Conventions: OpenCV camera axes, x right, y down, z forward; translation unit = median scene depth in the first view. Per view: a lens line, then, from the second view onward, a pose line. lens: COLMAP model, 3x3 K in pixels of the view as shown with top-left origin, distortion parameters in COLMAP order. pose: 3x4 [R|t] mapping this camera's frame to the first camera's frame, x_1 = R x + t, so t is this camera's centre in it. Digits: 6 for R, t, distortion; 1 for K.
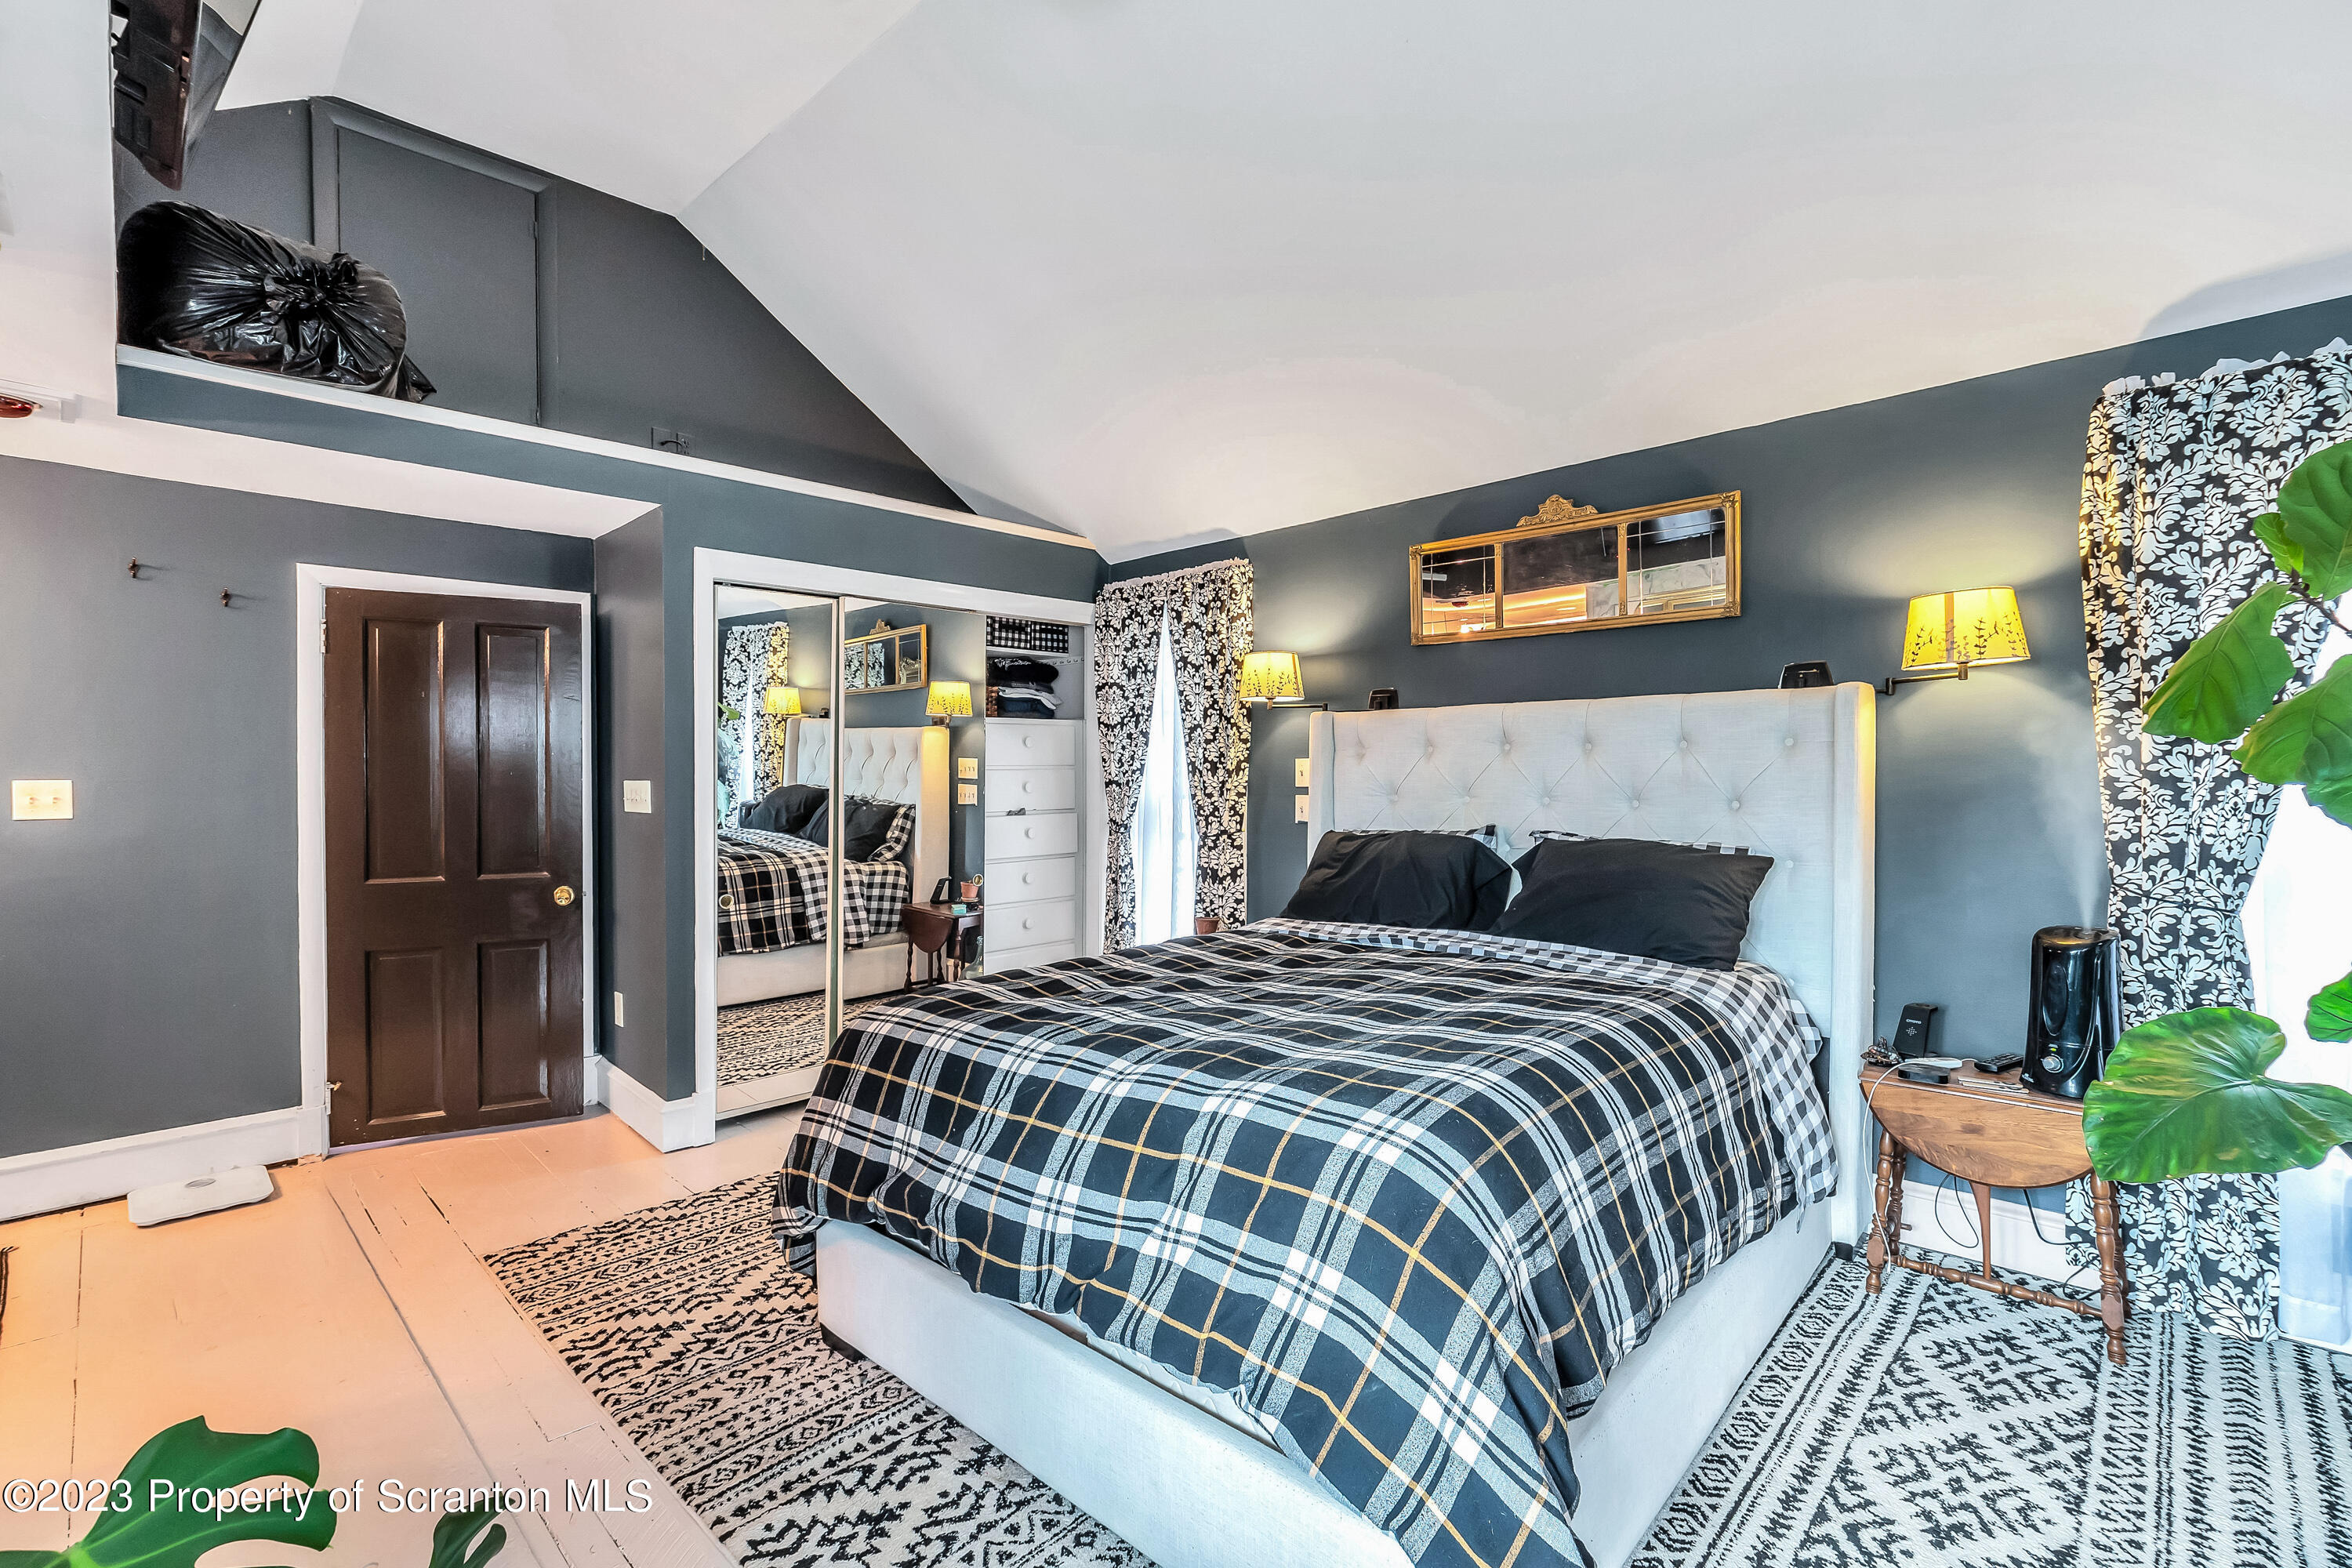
lens RADIAL K [[1043.6, 0, 1165.2], [0, 1043.6, 776.3], [0, 0, 1]] dist [-0.001630, -0.000284]
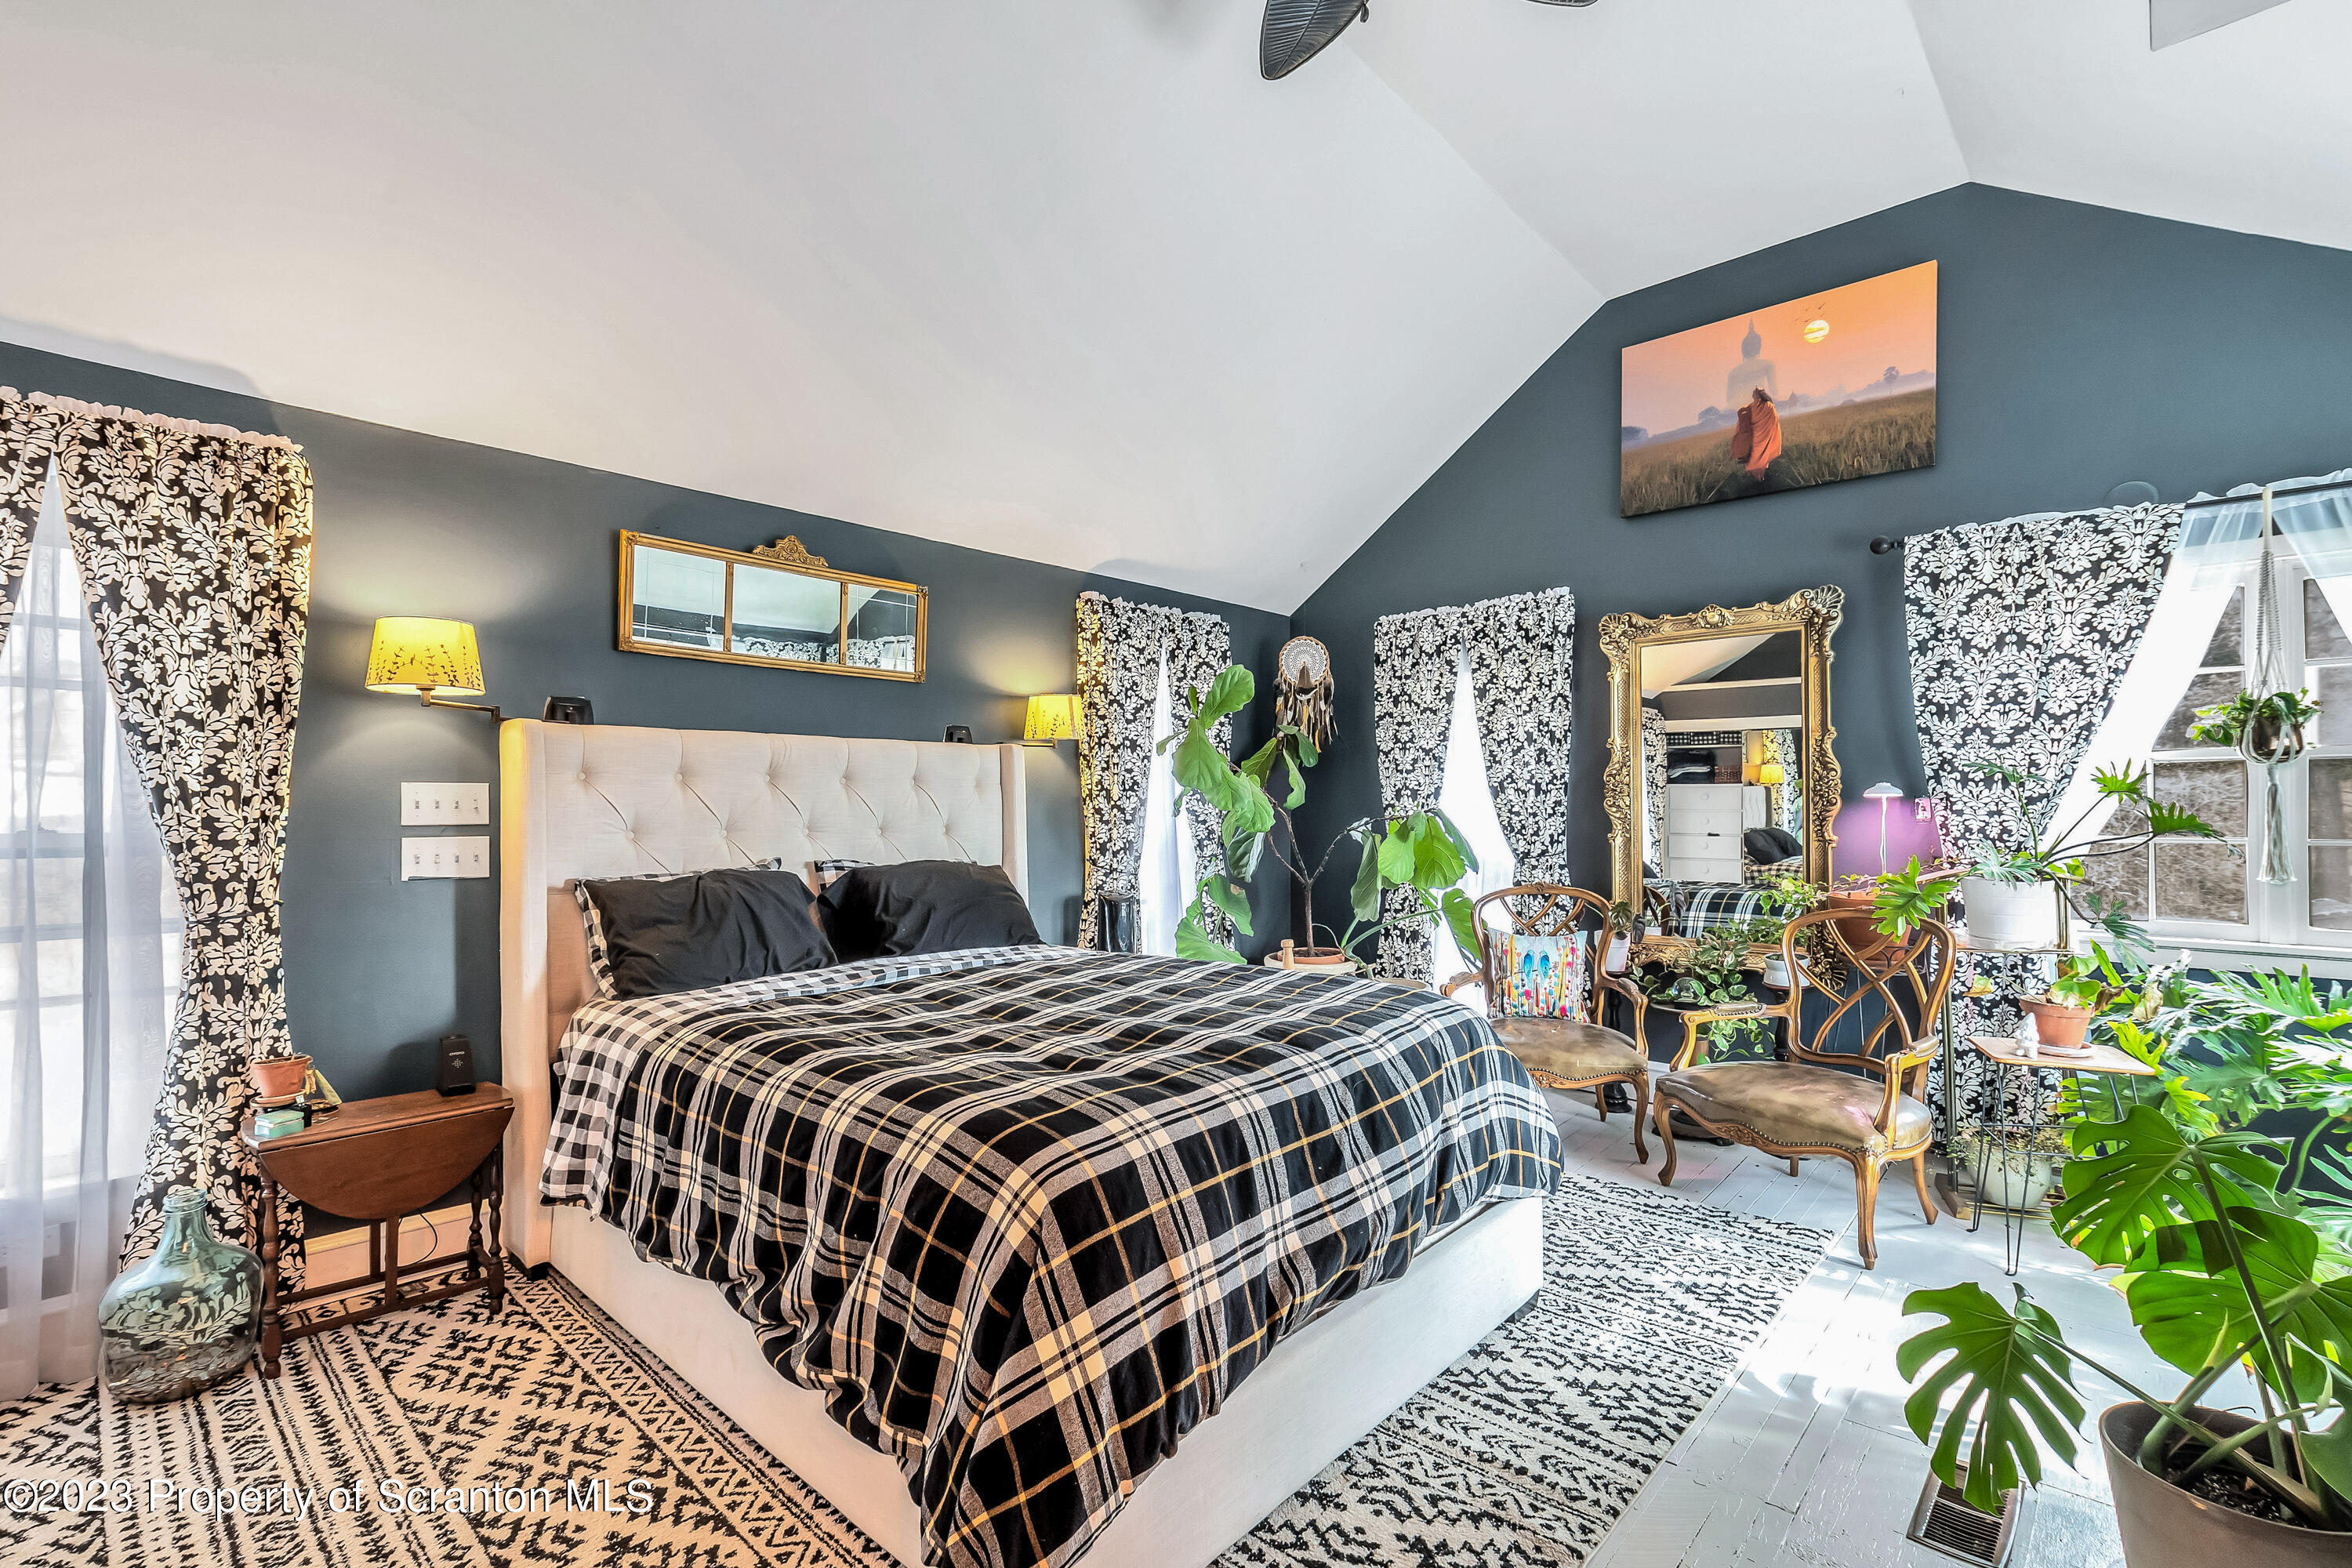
lens RADIAL K [[1043.6, 0, 1165.2], [0, 1043.6, 776.3], [0, 0, 1]] dist [-0.001630, -0.000284]
pose [[-0.028034, 0.033685, 0.999039, -0.524977], [0.006892, 0.999415, -0.033504, 0.004555], [-0.999583, 0.005946, -0.028250, 0.521997]]
